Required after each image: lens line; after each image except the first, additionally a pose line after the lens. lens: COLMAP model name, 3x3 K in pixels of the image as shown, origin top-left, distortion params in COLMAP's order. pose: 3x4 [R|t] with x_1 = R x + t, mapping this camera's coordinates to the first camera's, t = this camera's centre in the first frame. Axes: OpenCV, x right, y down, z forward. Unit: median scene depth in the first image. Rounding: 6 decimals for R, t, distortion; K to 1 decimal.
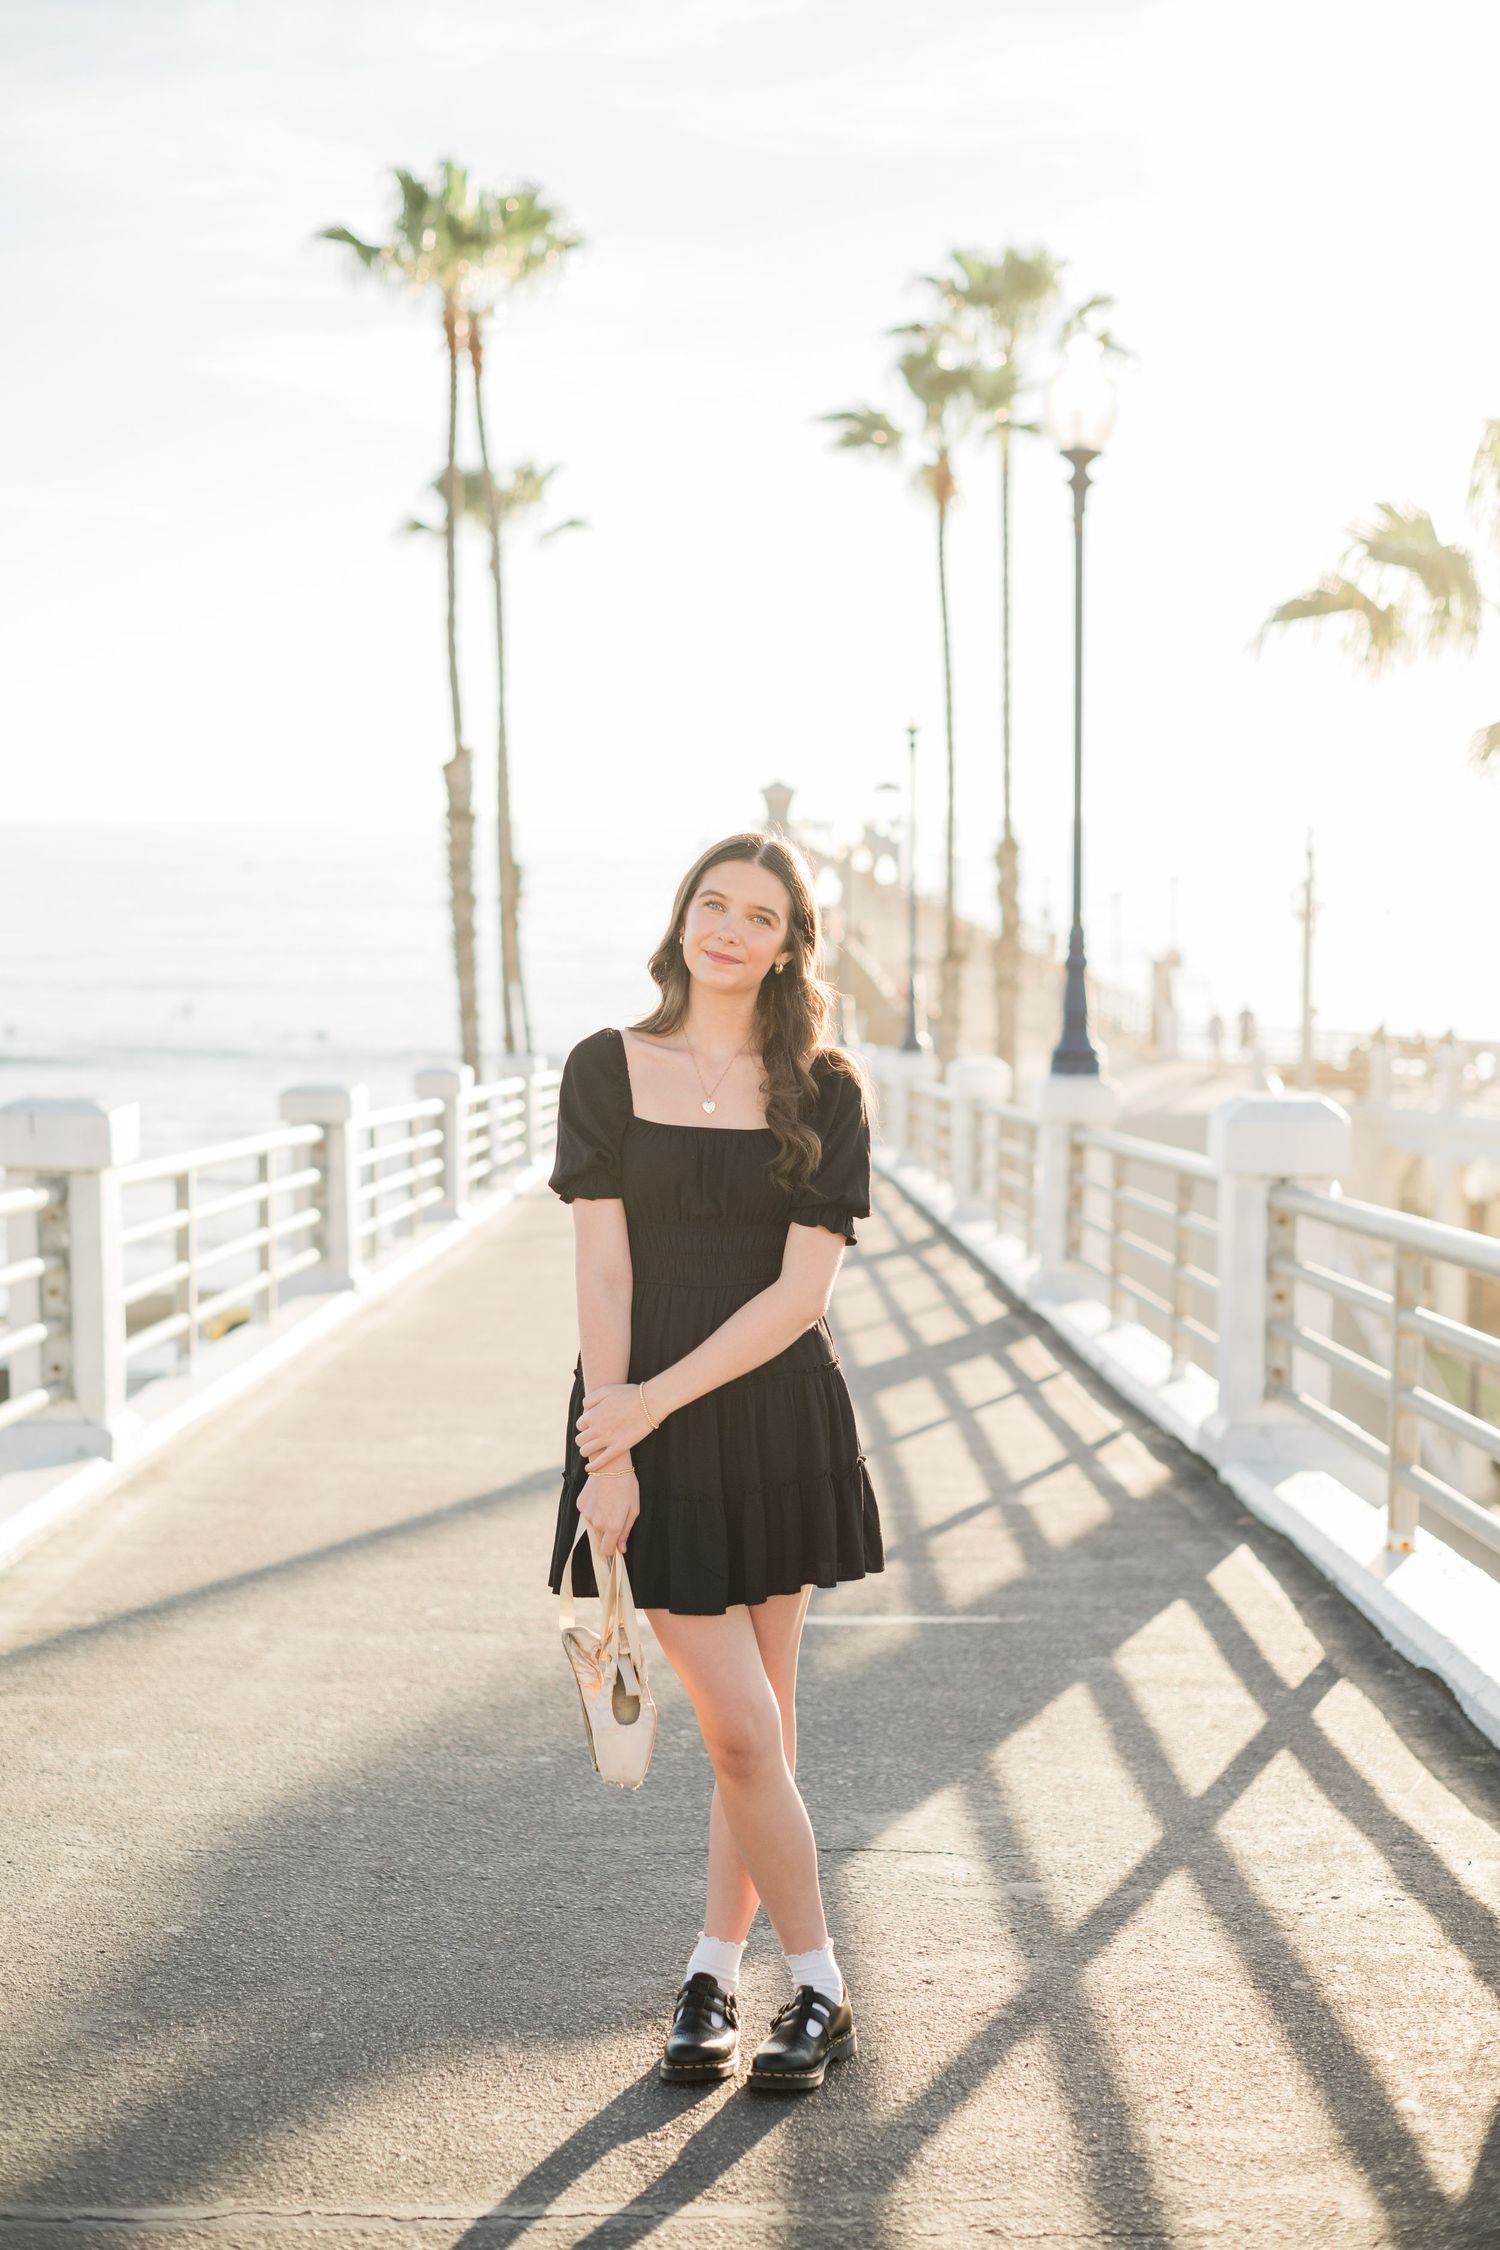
lens RADIAL K [[3286.3, 0, 762.8], [0, 3286.3, 1128.5], [0, 0, 1]] dist [-0.103572, 0.049295]
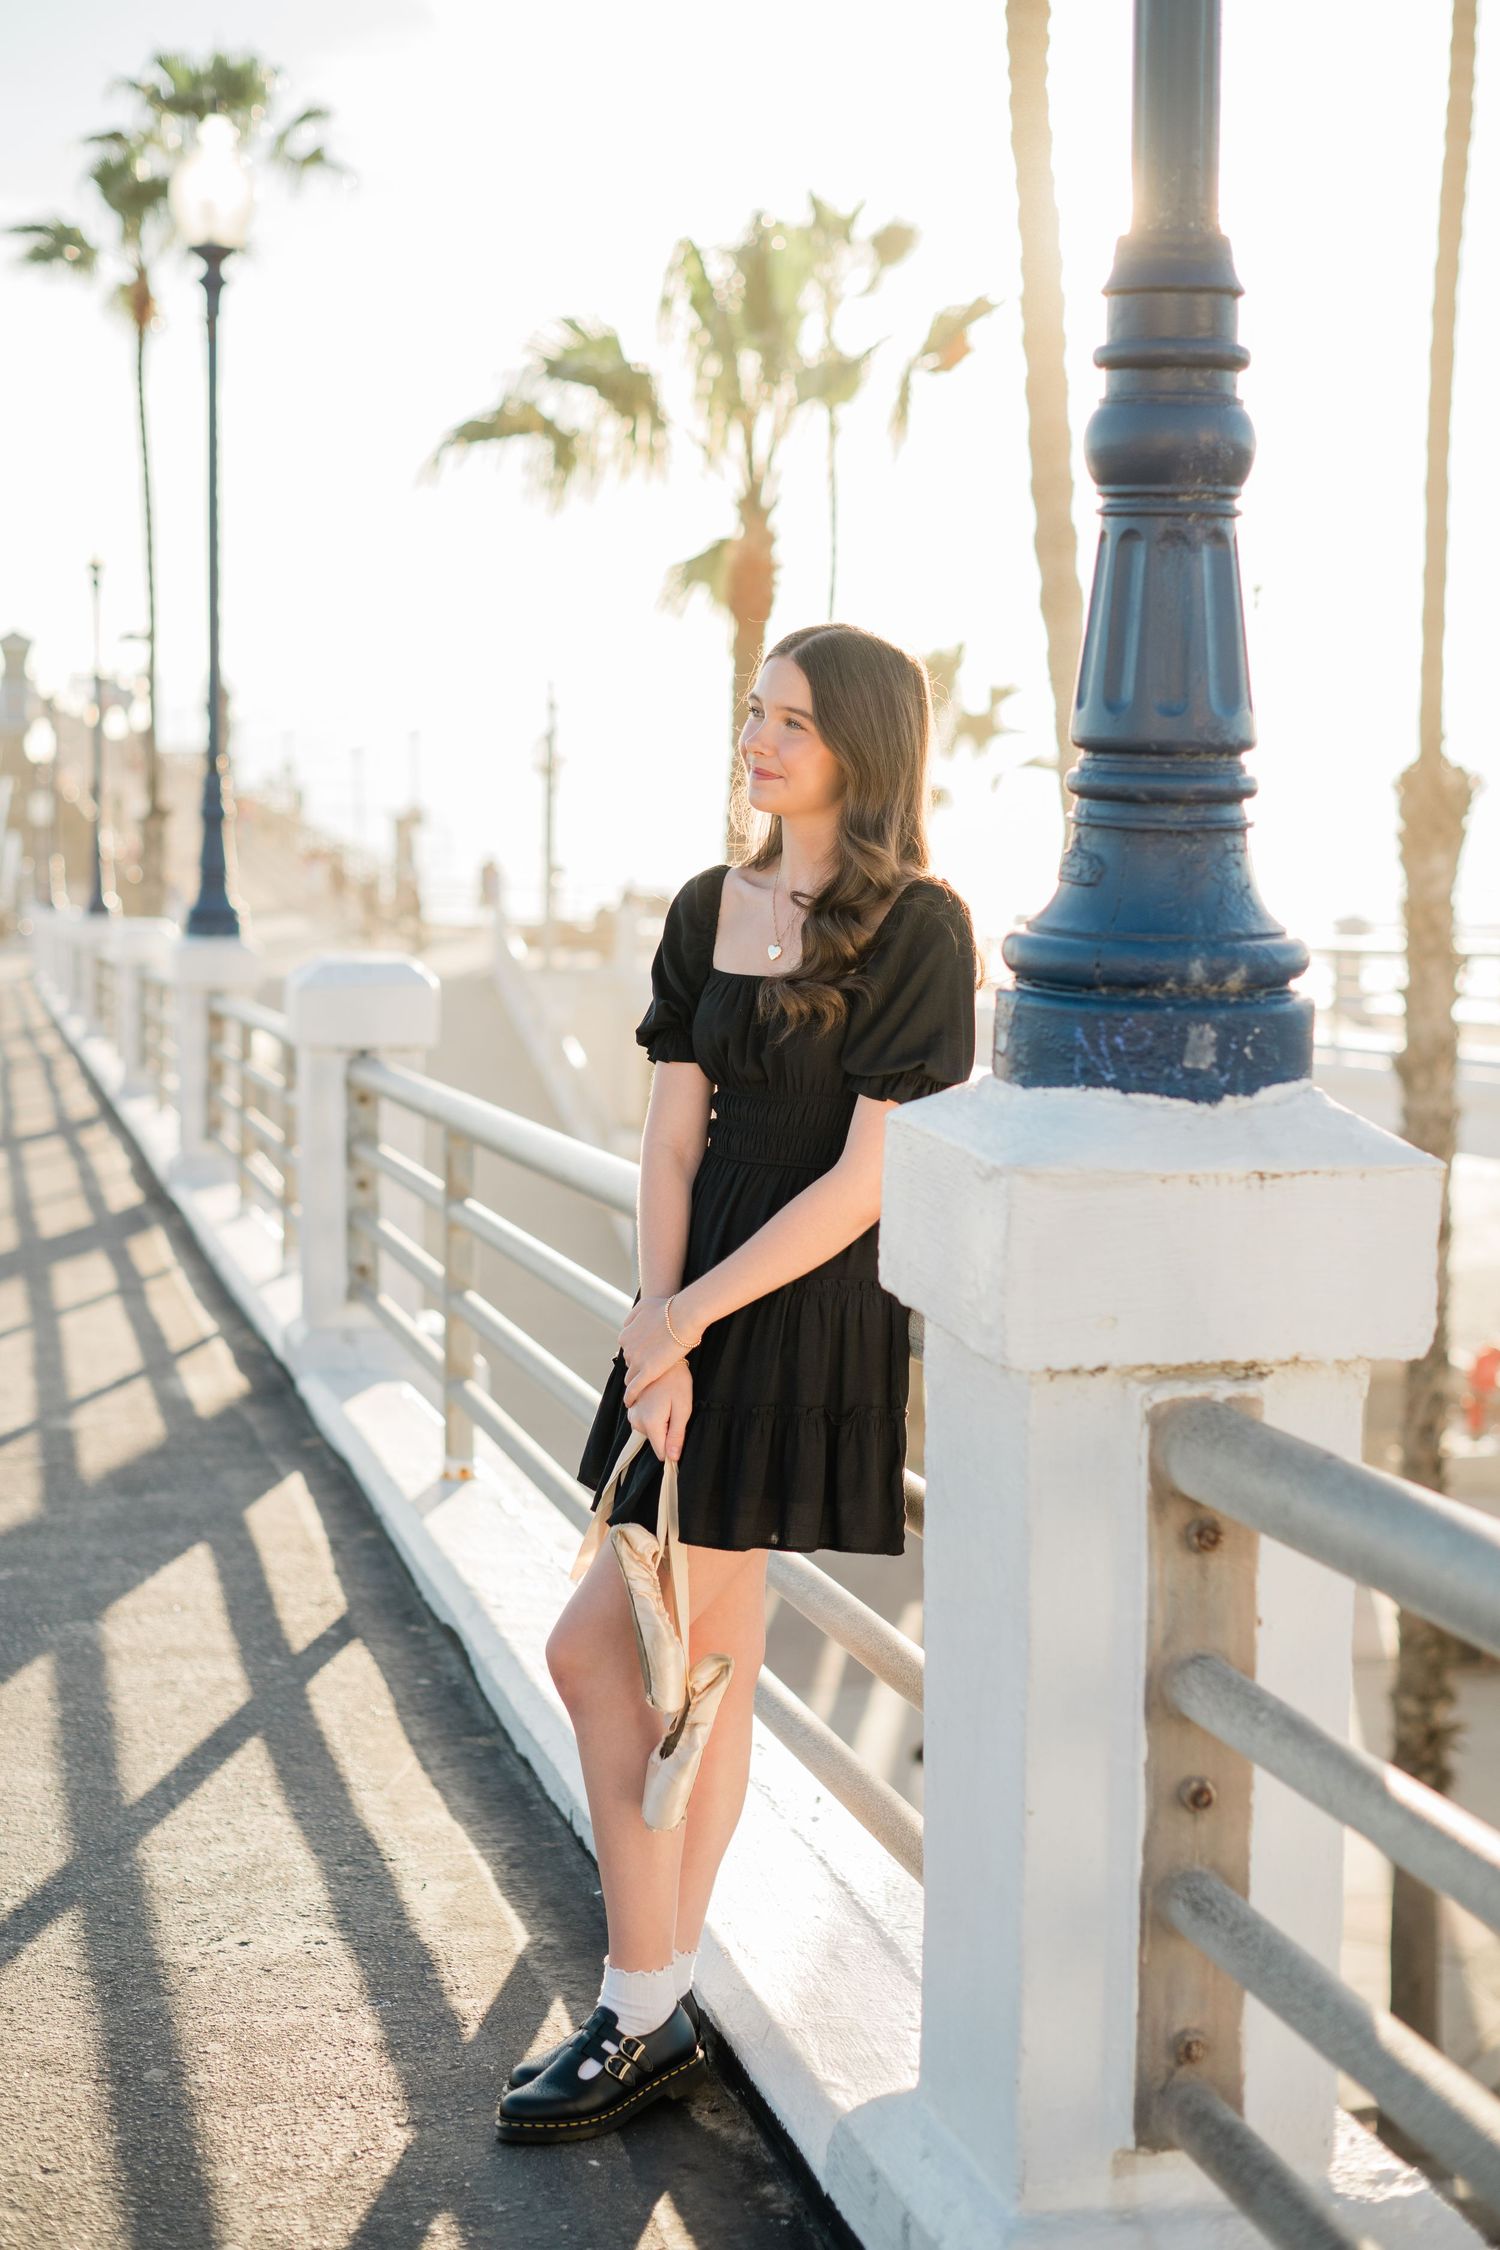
lens RADIAL K [[3380.2, 0, 750.0], [0, 3380.2, 1125.0], [0, 0, 1]] dist [-0.134342, 0.103396]
pose [[0.977486, -0.016920, 0.210320, 0.039755], [0.008722, 0.999168, 0.039844, 0.000023], [-0.210819, -0.037113, 0.976820, 0.052077]]
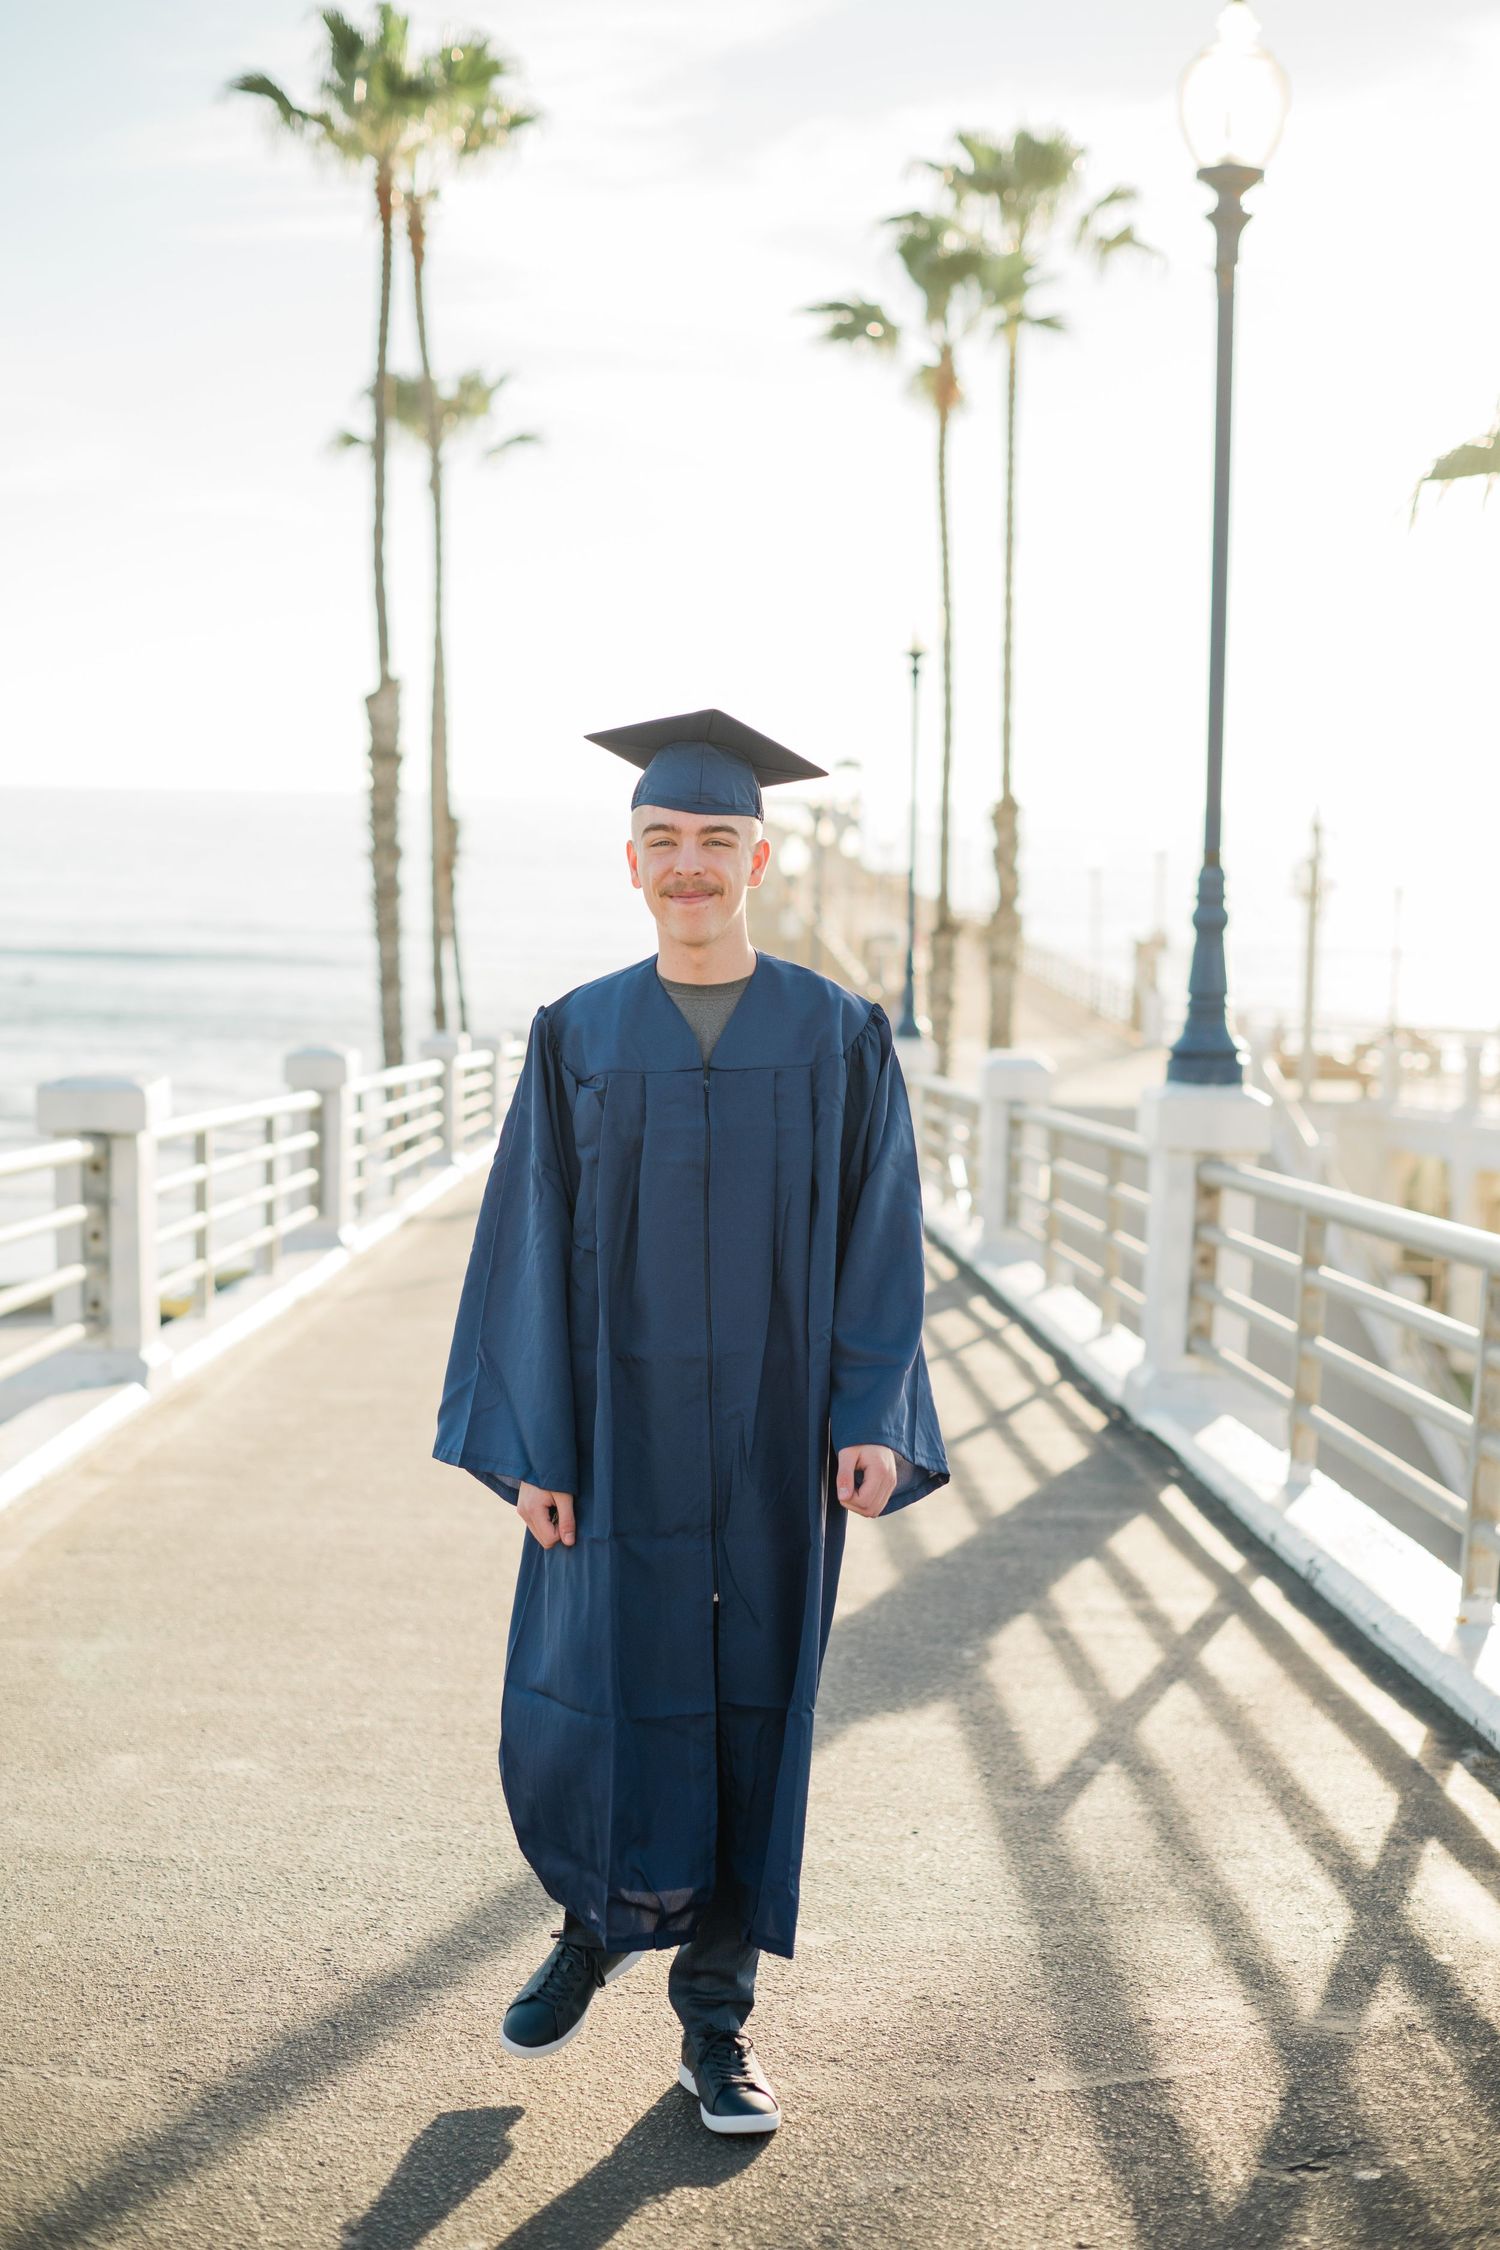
lens RADIAL K [[3162.7, 0, 750.0], [0, 3162.7, 1125.0], [0, 0, 1]] dist [-0.095055, 0.019729]
pose [[0.999746, 0.018844, 0.012380, -0.007160], [-0.018930, 0.999797, 0.006886, -0.009188], [-0.012248, -0.007119, 0.999900, 0.311715]]
